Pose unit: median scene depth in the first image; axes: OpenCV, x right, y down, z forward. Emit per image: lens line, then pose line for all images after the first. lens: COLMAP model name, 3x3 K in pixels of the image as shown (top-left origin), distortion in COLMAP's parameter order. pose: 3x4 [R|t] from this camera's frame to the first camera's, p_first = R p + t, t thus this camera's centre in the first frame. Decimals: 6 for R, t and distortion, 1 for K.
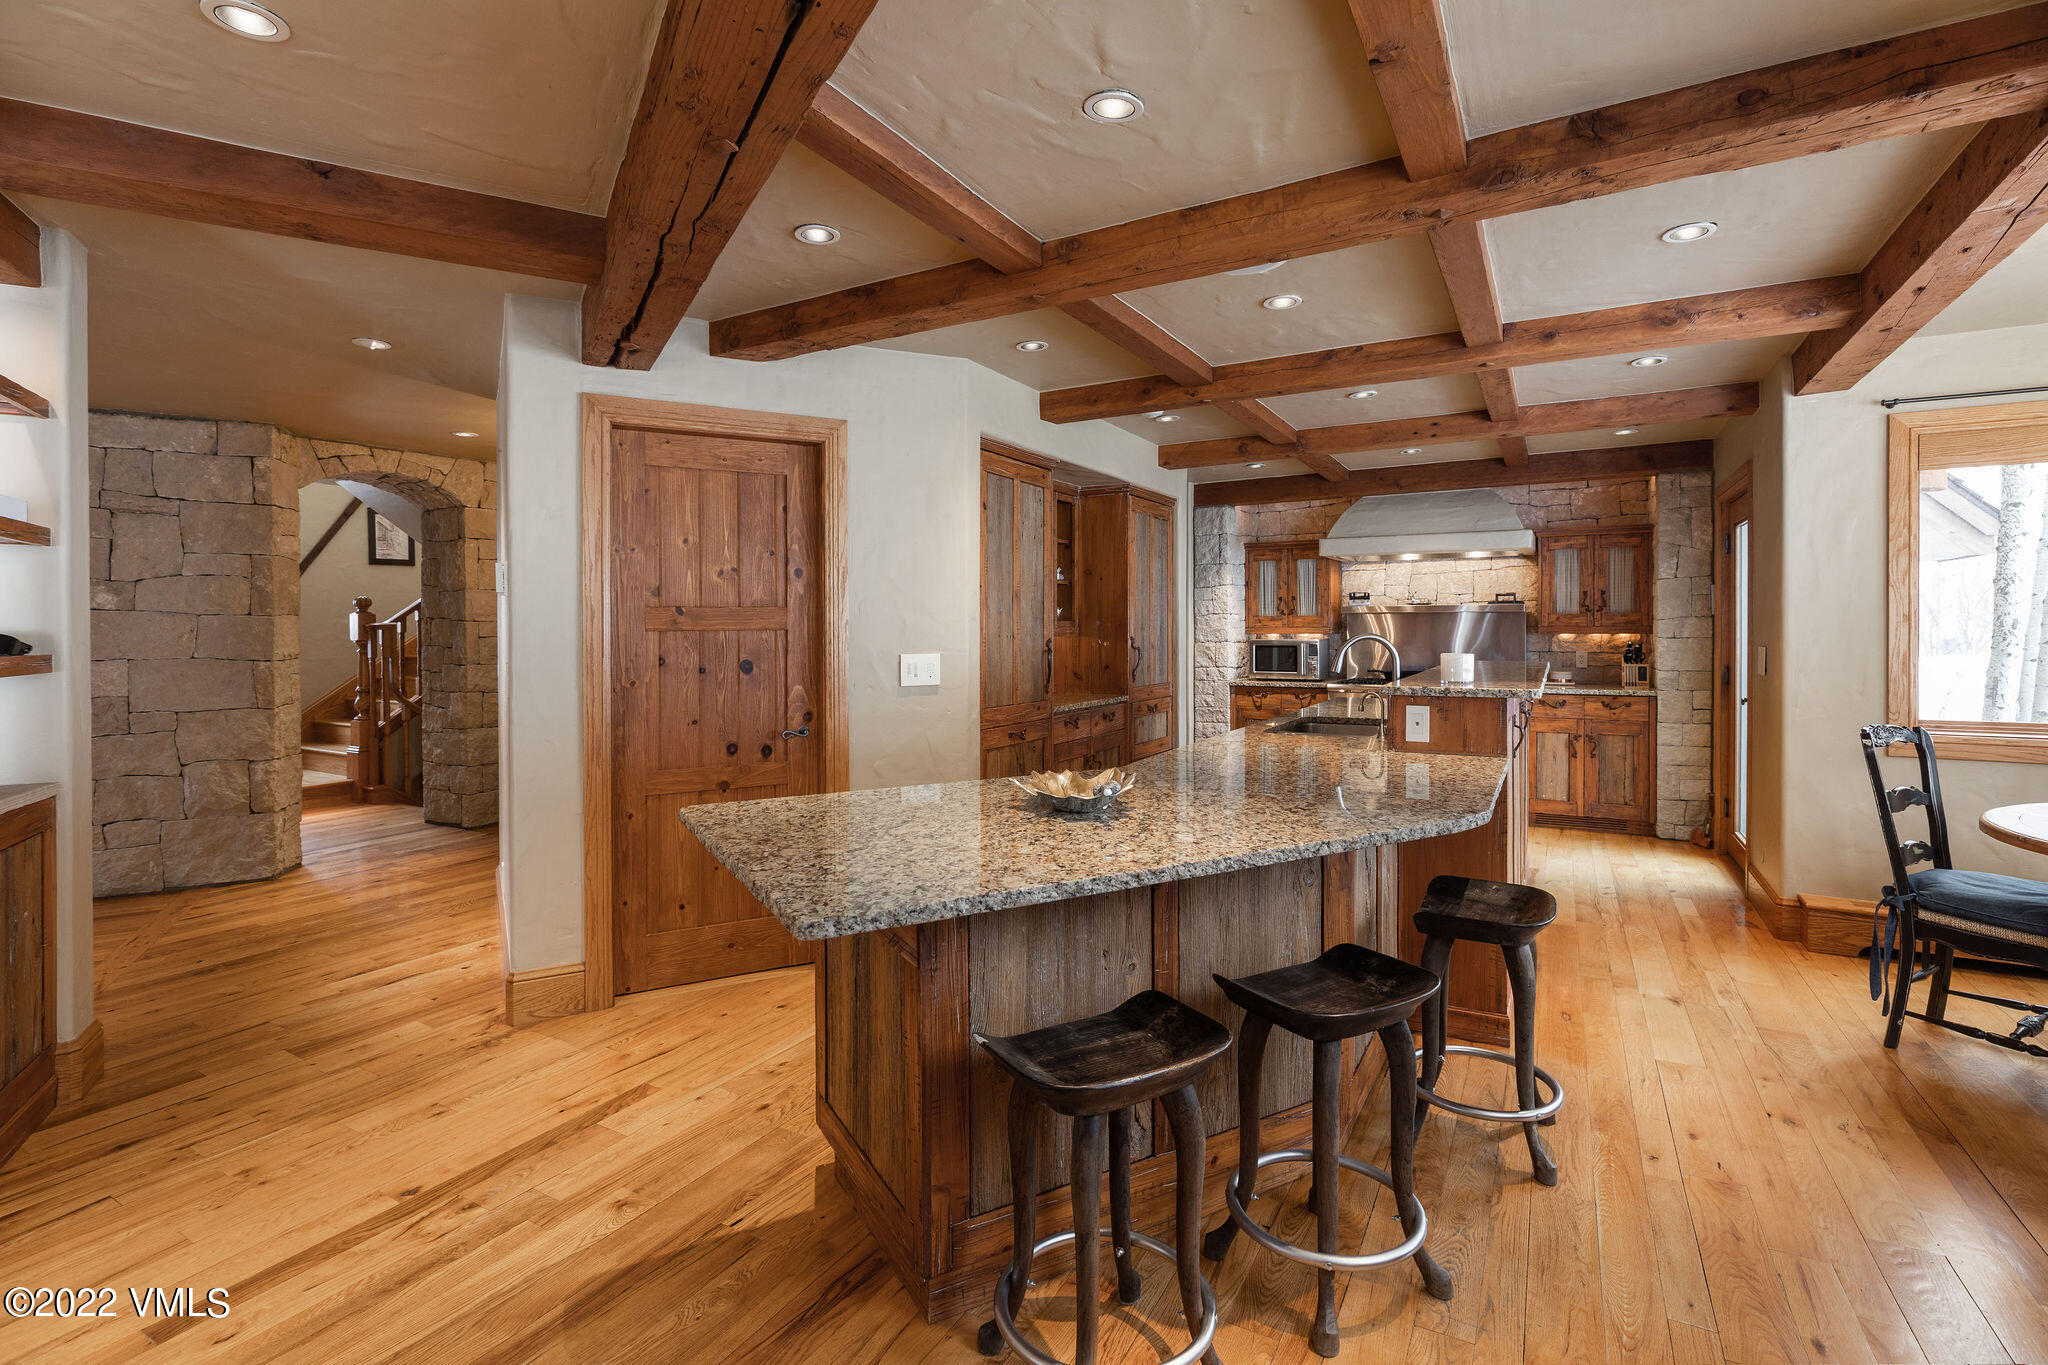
lens RADIAL K [[923.0, 0, 1030.3], [0, 923.0, 670.2], [0, 0, 1]] dist [-0.015984, 0.000090]
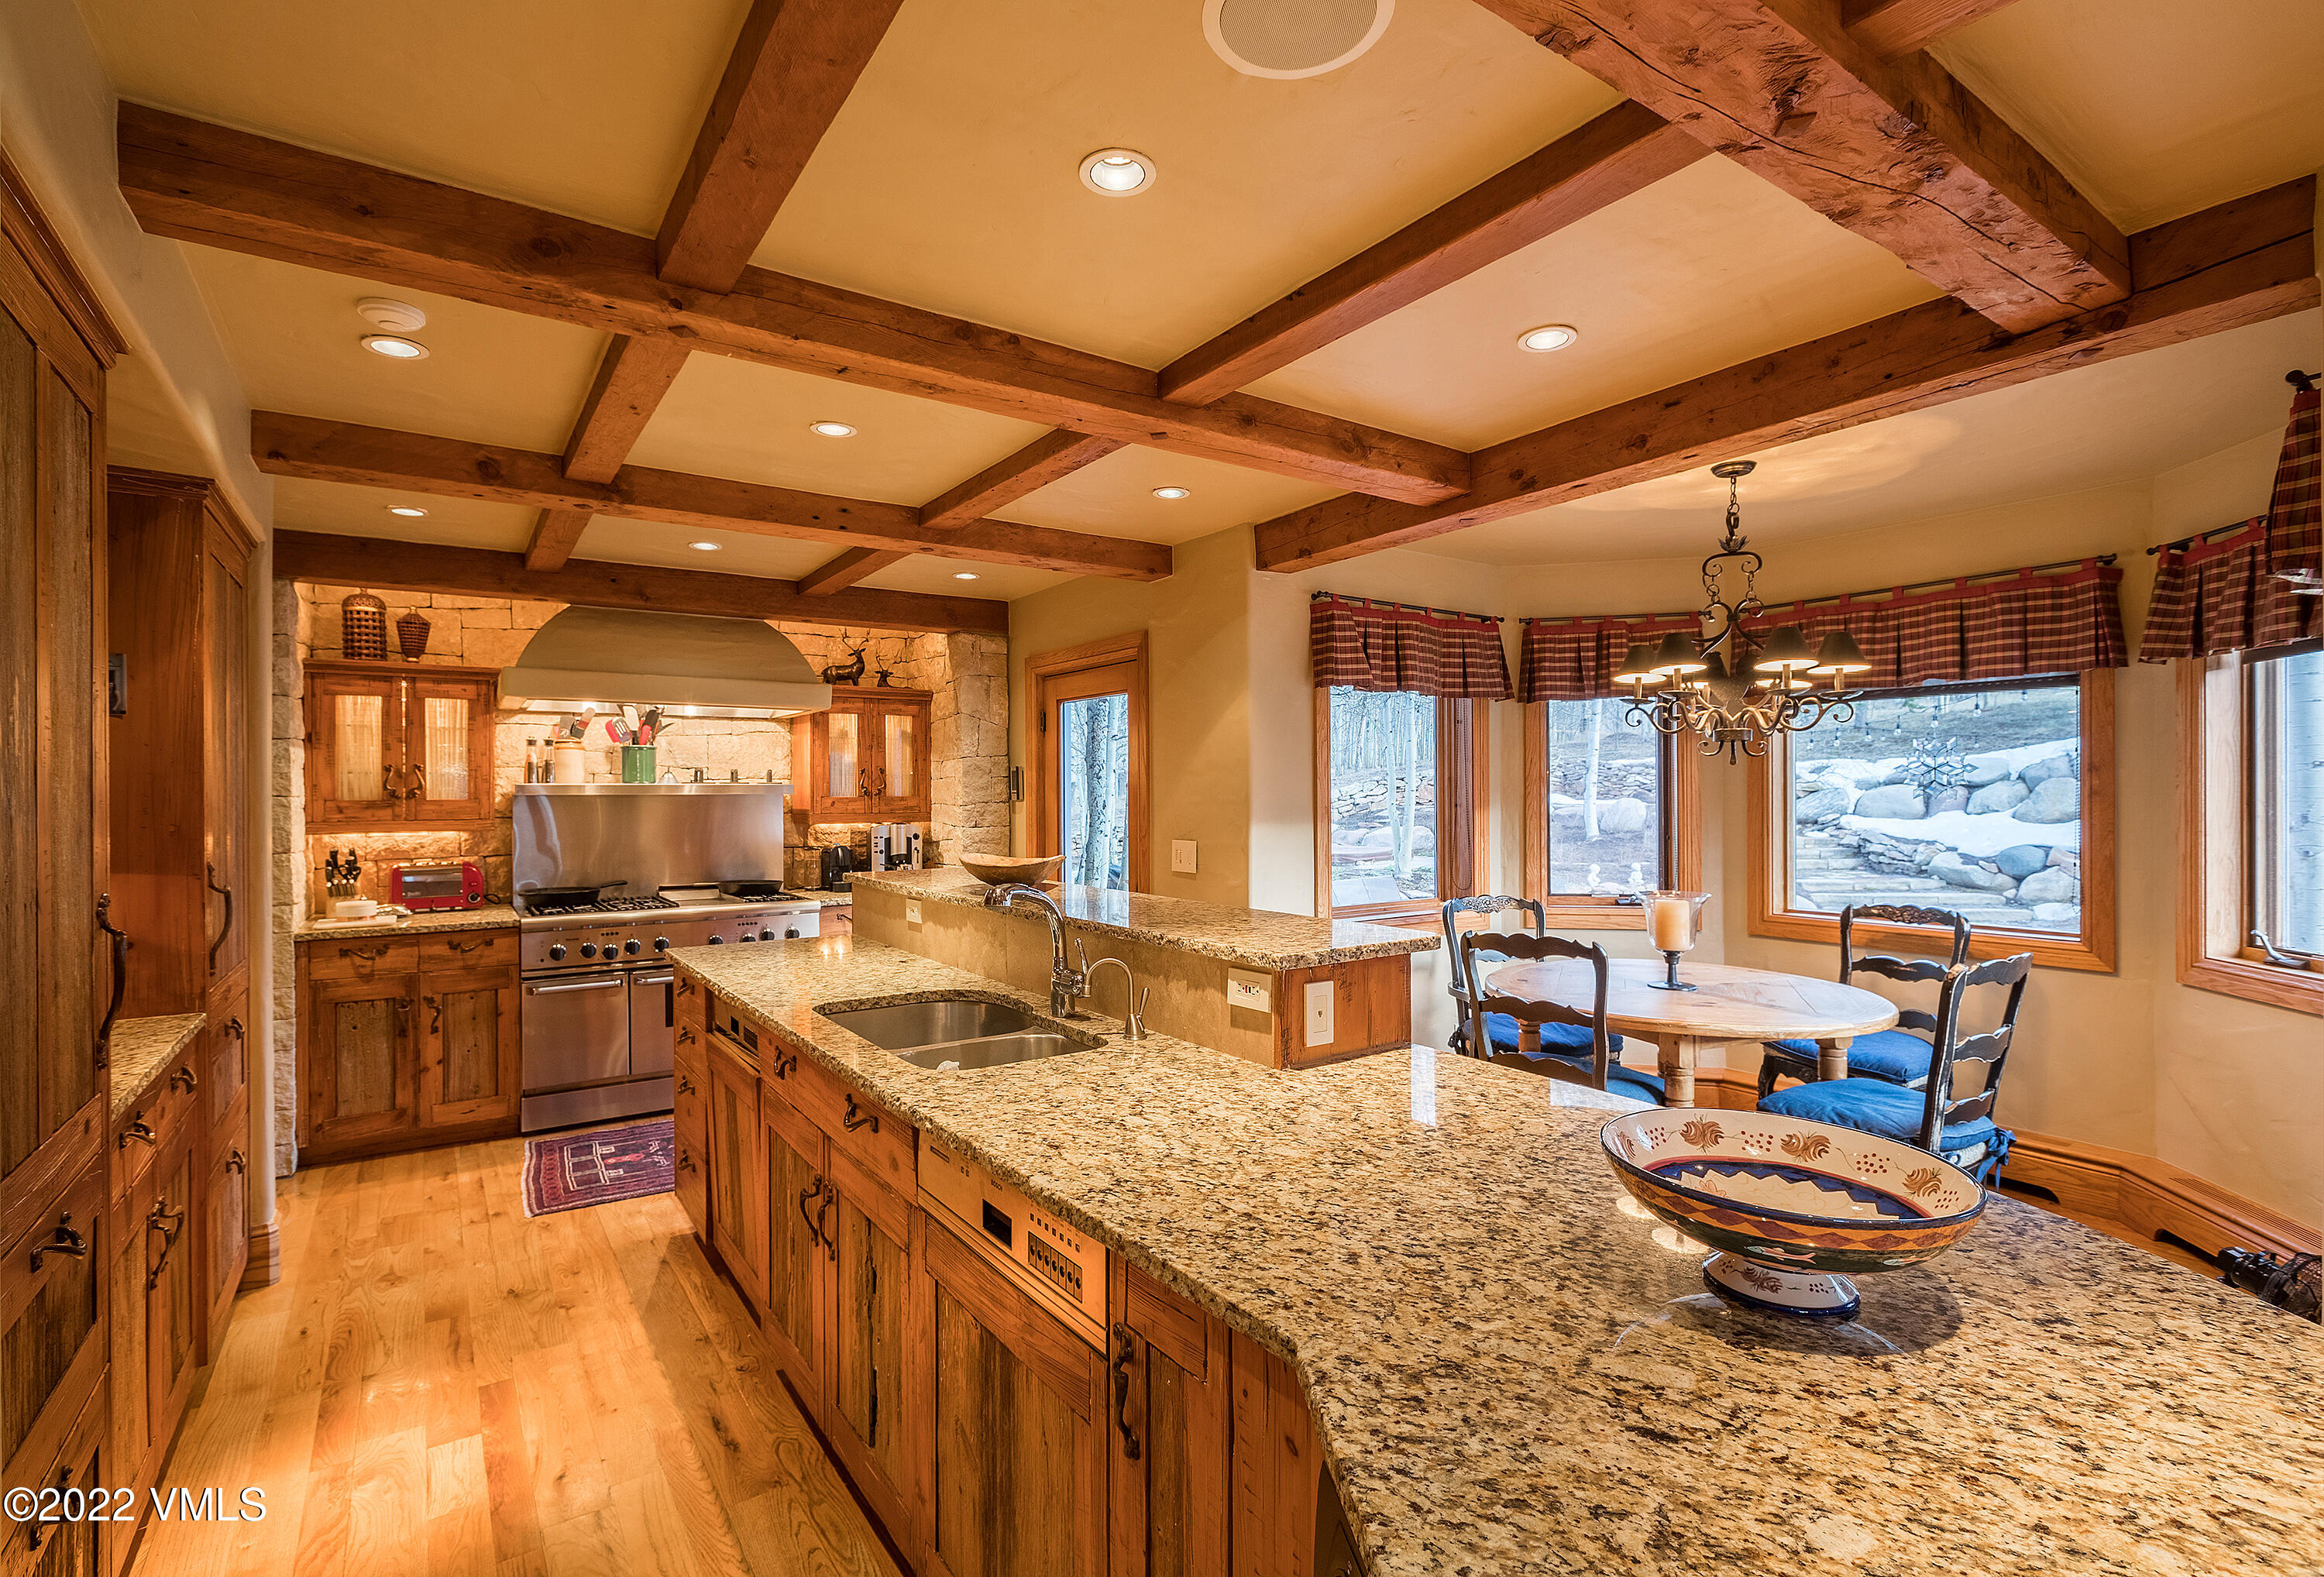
lens RADIAL K [[1073.4, 0, 1122.6], [0, 1073.4, 807.6], [0, 0, 1]] dist [-0.001003, -0.001103]
pose [[0.440670, -0.010616, 0.897606, -0.120078], [0.042947, 0.999034, -0.009269, -0.035298], [-0.896641, 0.042634, 0.440701, 0.402964]]
